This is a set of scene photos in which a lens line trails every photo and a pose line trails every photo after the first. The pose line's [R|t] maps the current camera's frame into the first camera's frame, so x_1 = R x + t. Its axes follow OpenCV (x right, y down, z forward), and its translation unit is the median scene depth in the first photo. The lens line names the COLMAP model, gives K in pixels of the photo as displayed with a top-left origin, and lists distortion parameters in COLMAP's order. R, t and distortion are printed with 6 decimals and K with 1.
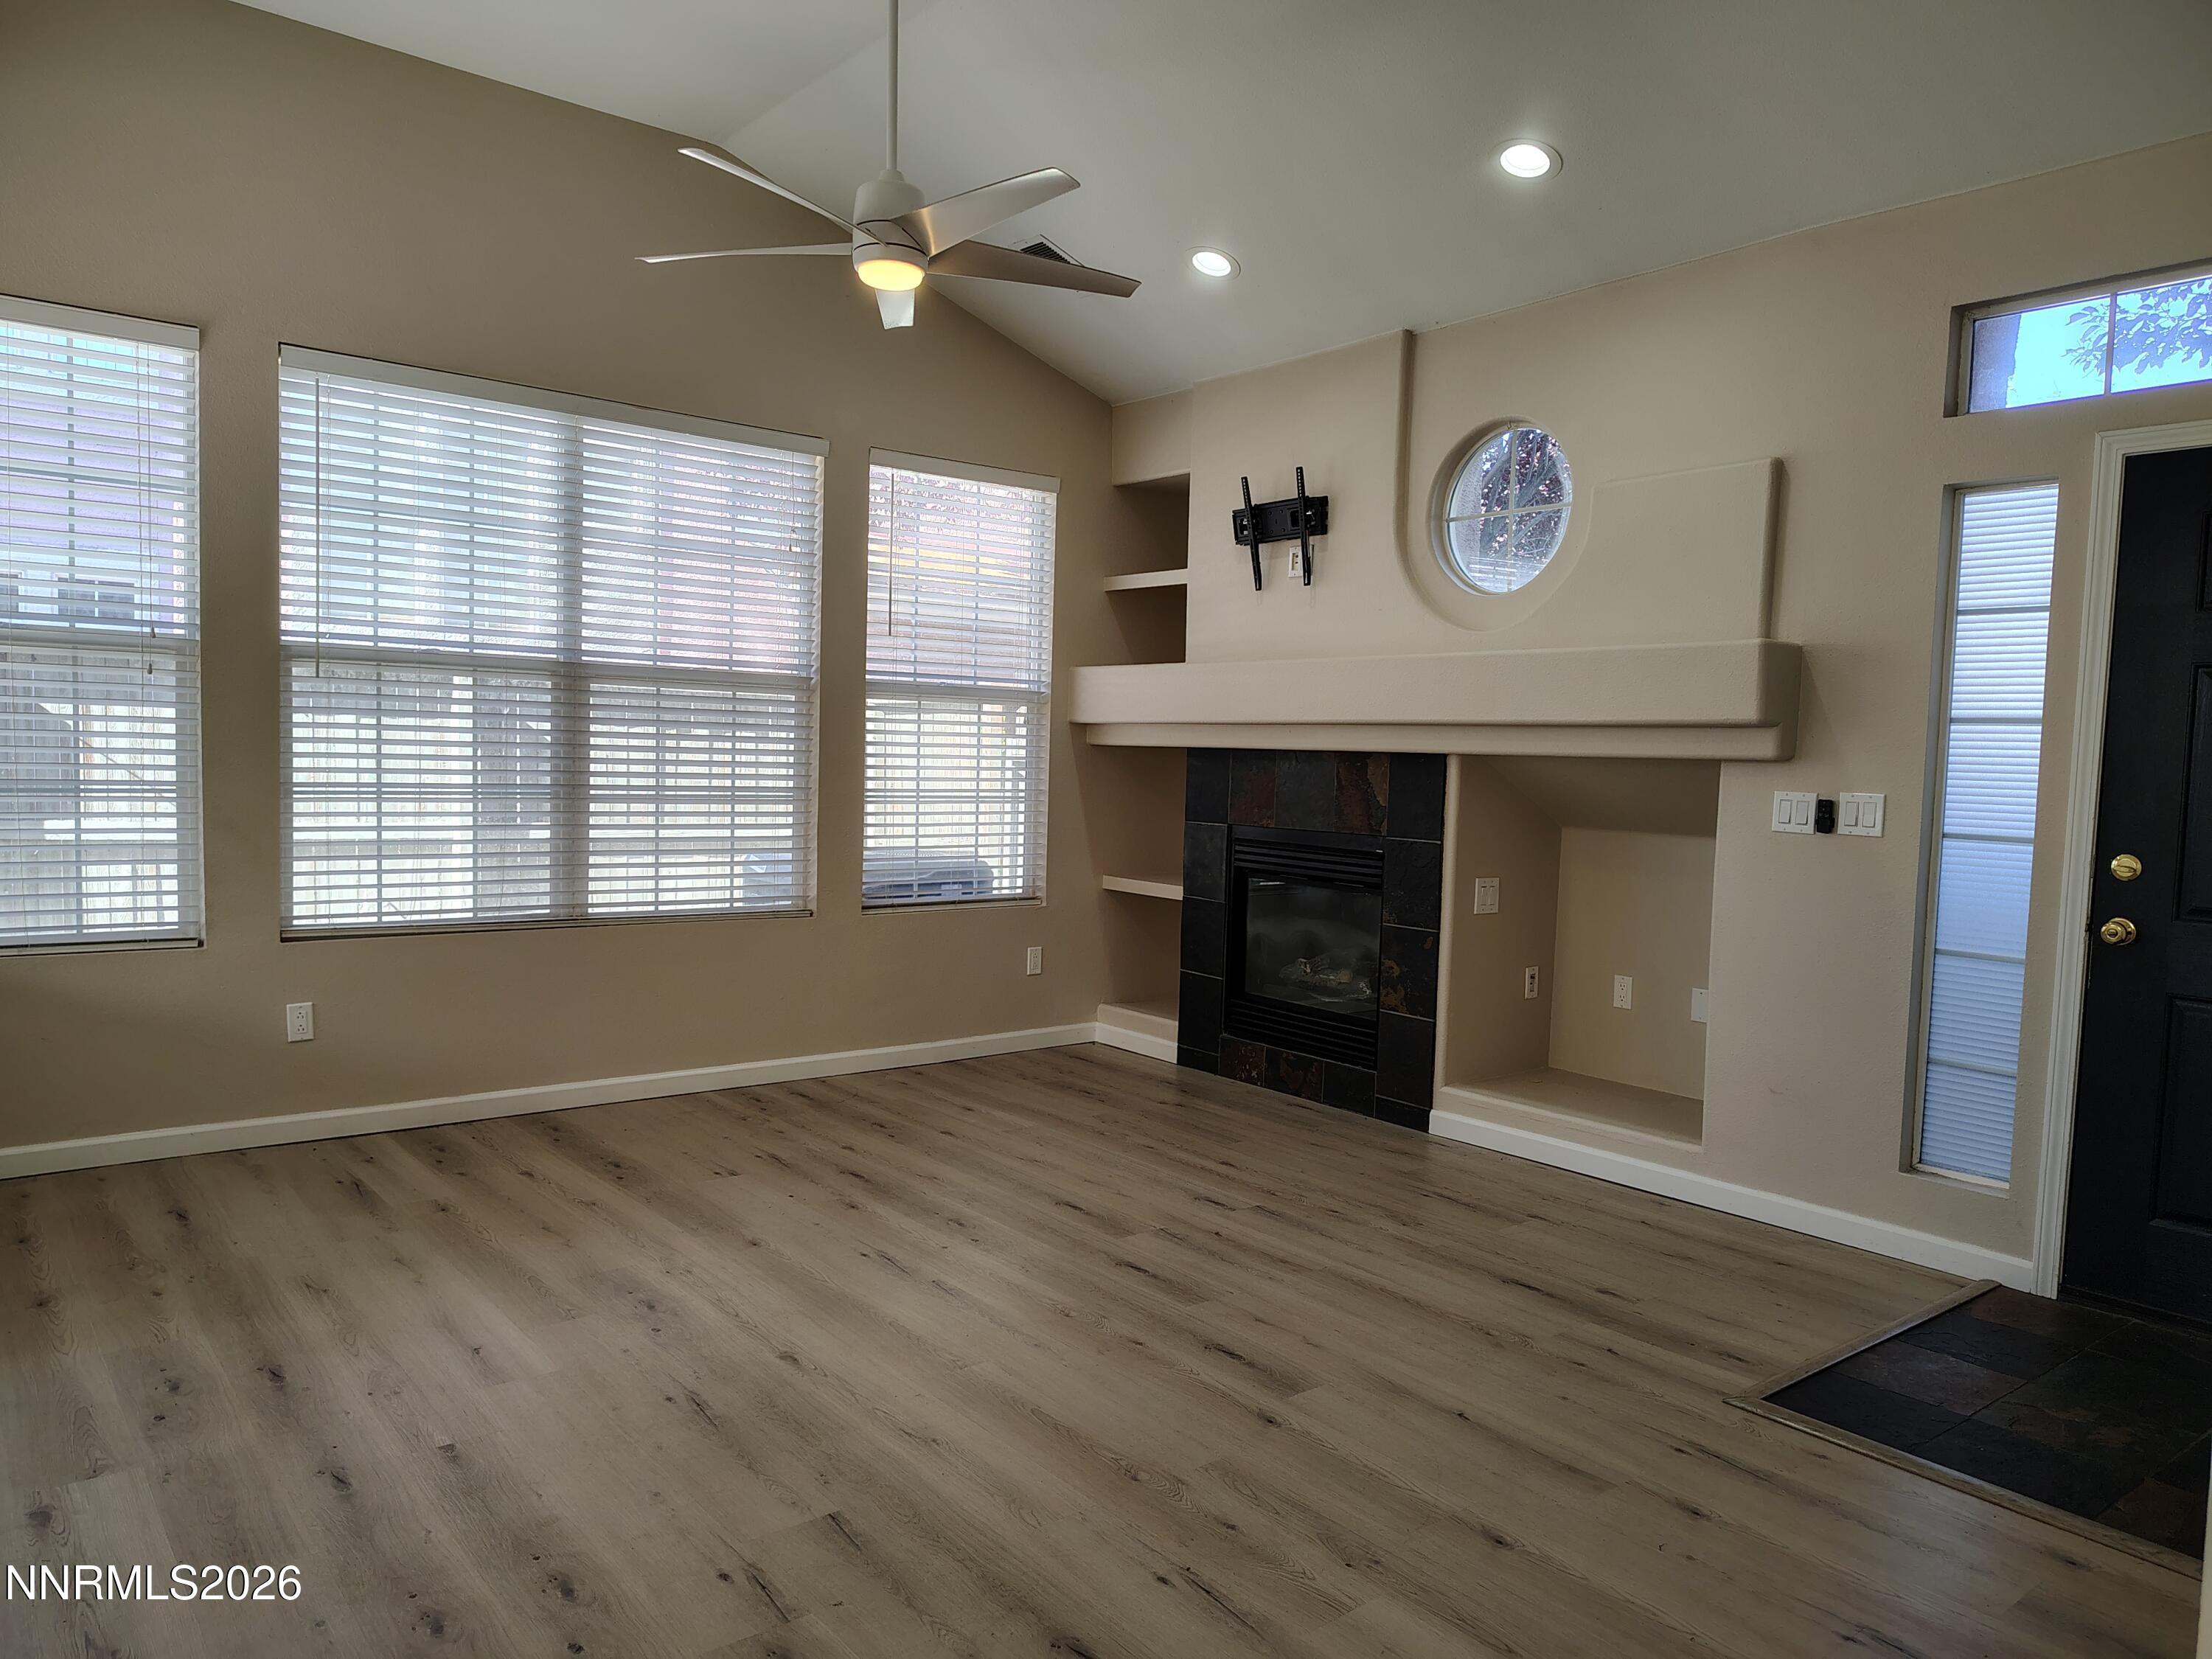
lens RADIAL K [[1513.2, 0, 1104.7], [0, 1513.2, 844.9], [0, 0, 1]] dist [0.025515, -0.026957]
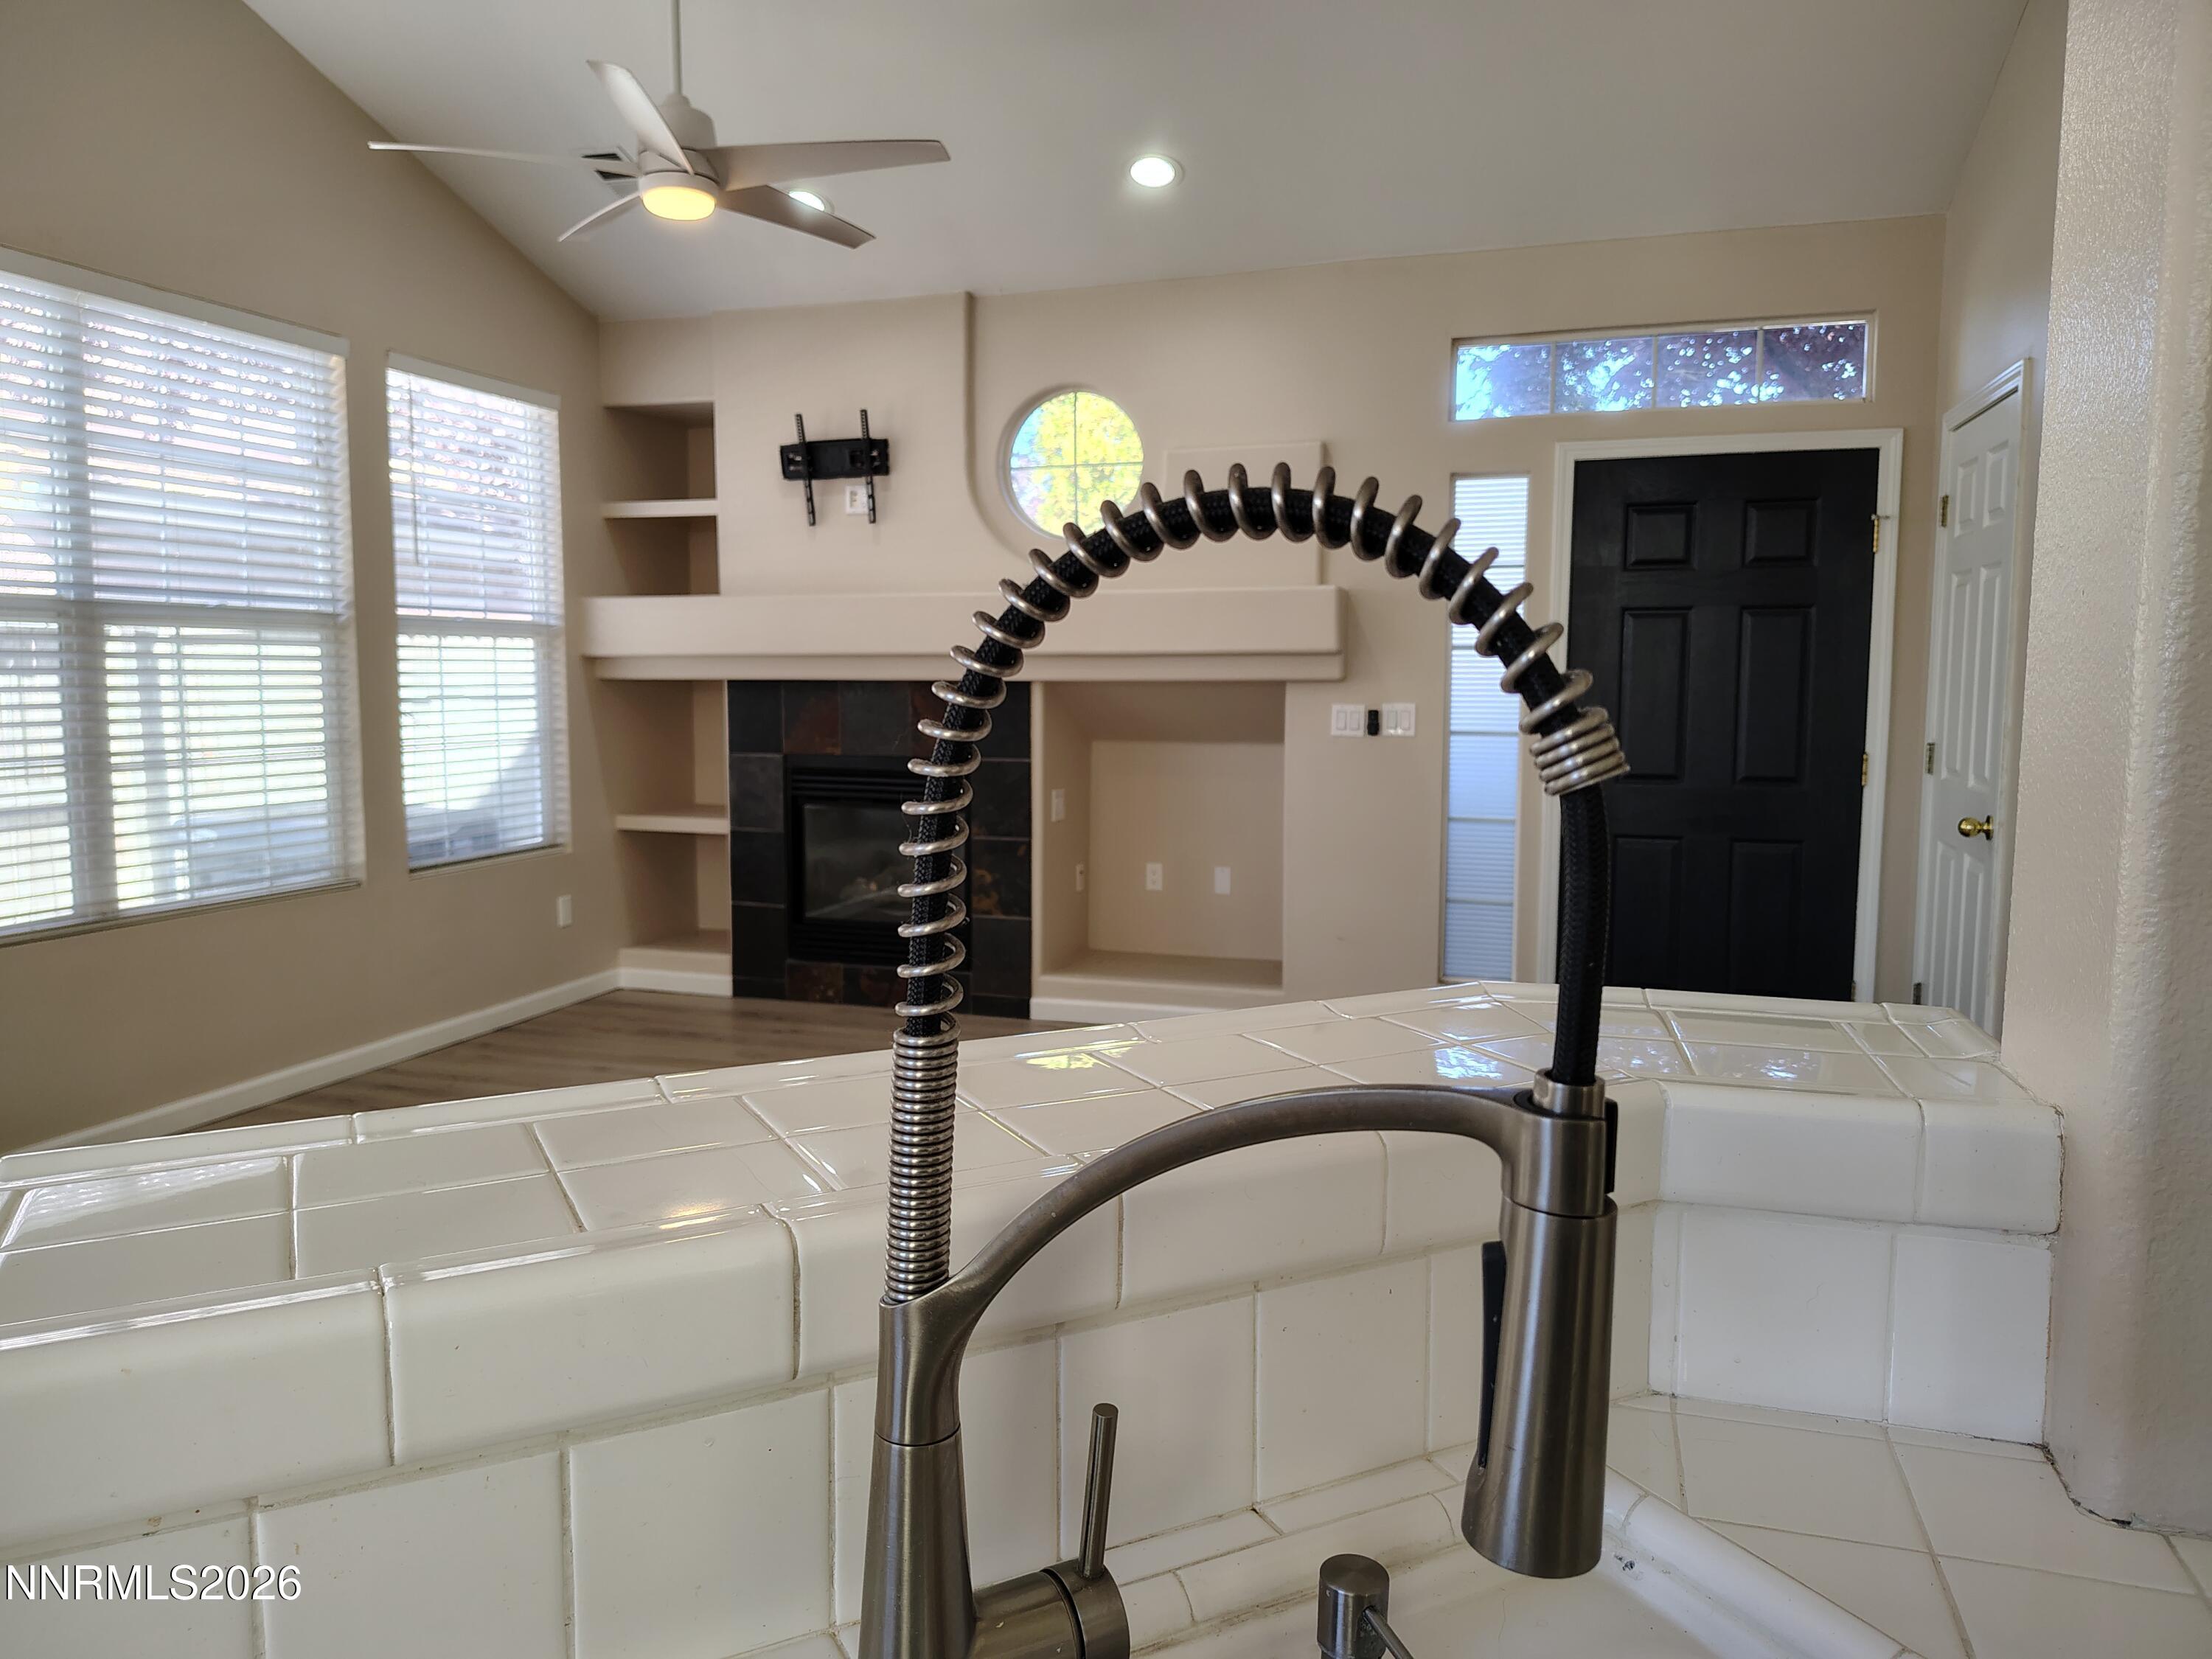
lens RADIAL K [[1513.2, 0, 1095.8], [0, 1513.2, 816.0], [0, 0, 1]] dist [0.025515, -0.026957]
pose [[0.836357, -0.079674, 0.542365, -0.345799], [0.057618, 0.996678, 0.057563, -0.021996], [-0.545149, -0.016893, 0.838169, 0.035009]]
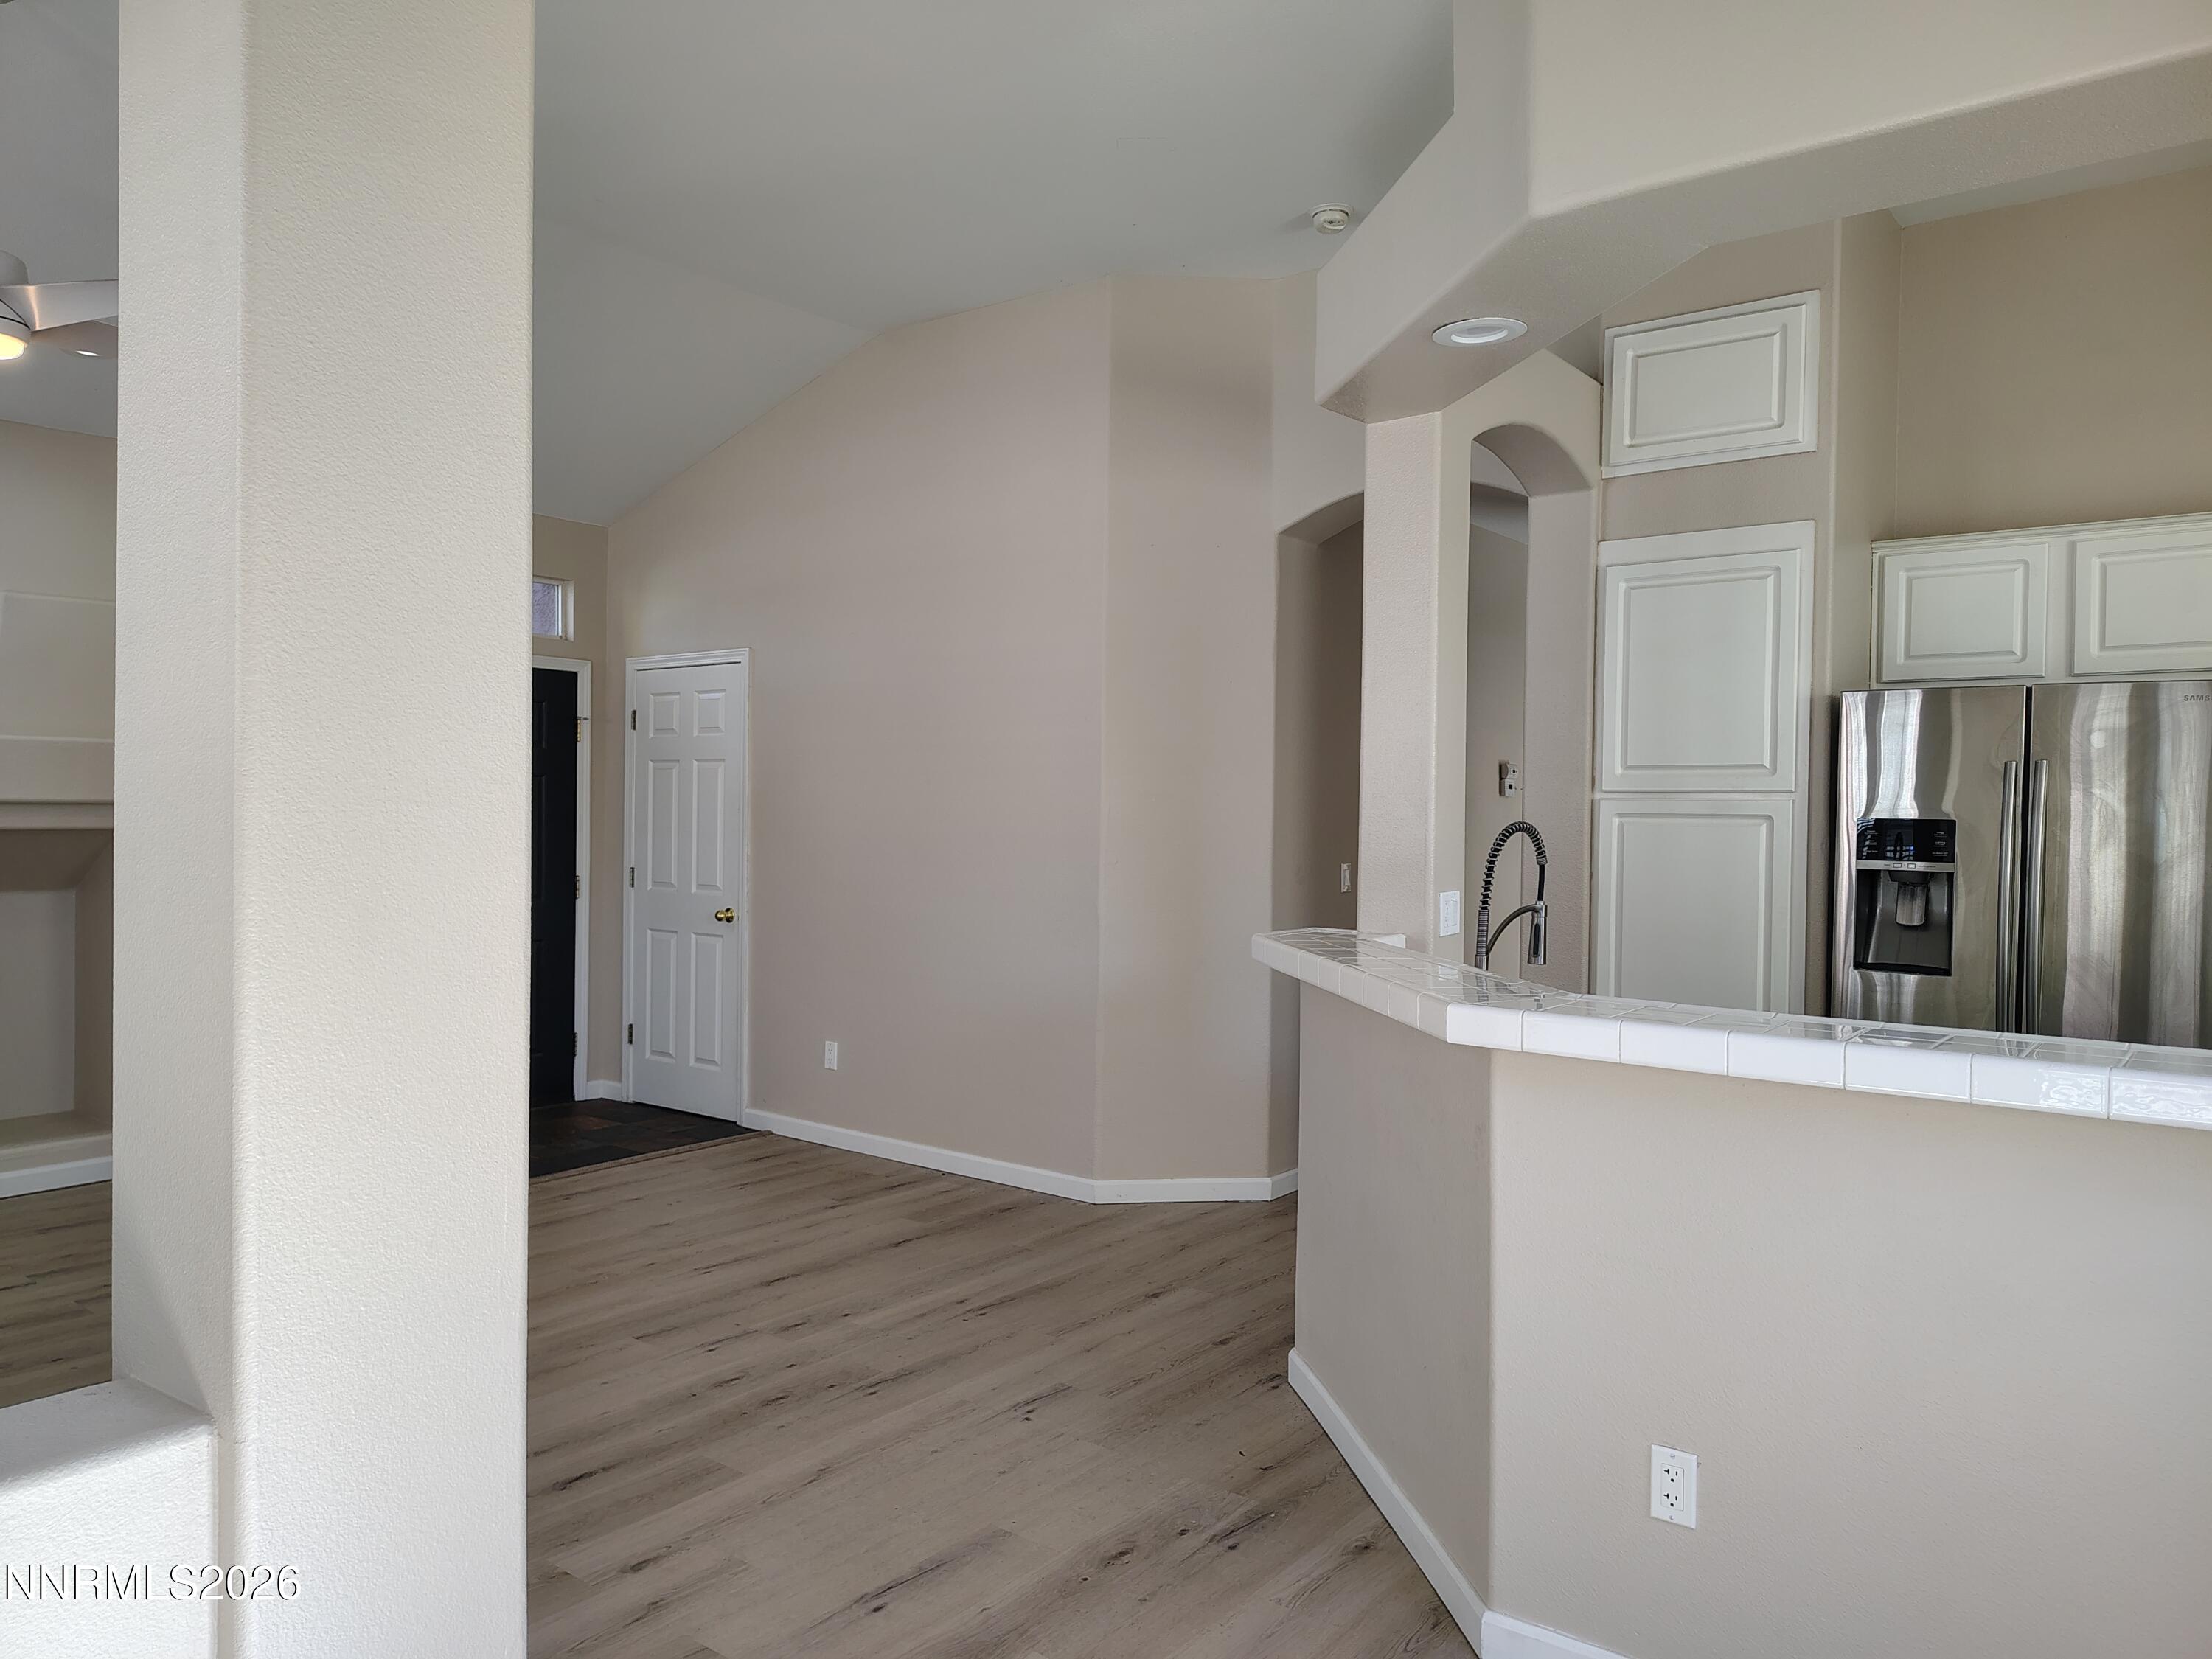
lens RADIAL K [[1513.2, 0, 1082.6], [0, 1513.2, 817.9], [0, 0, 1]] dist [0.025515, -0.026957]
pose [[-0.226340, -0.034890, 0.973423, -0.884112], [0.043750, 0.997986, 0.045943, -0.075486], [-0.973065, 0.052986, -0.224358, 0.426047]]
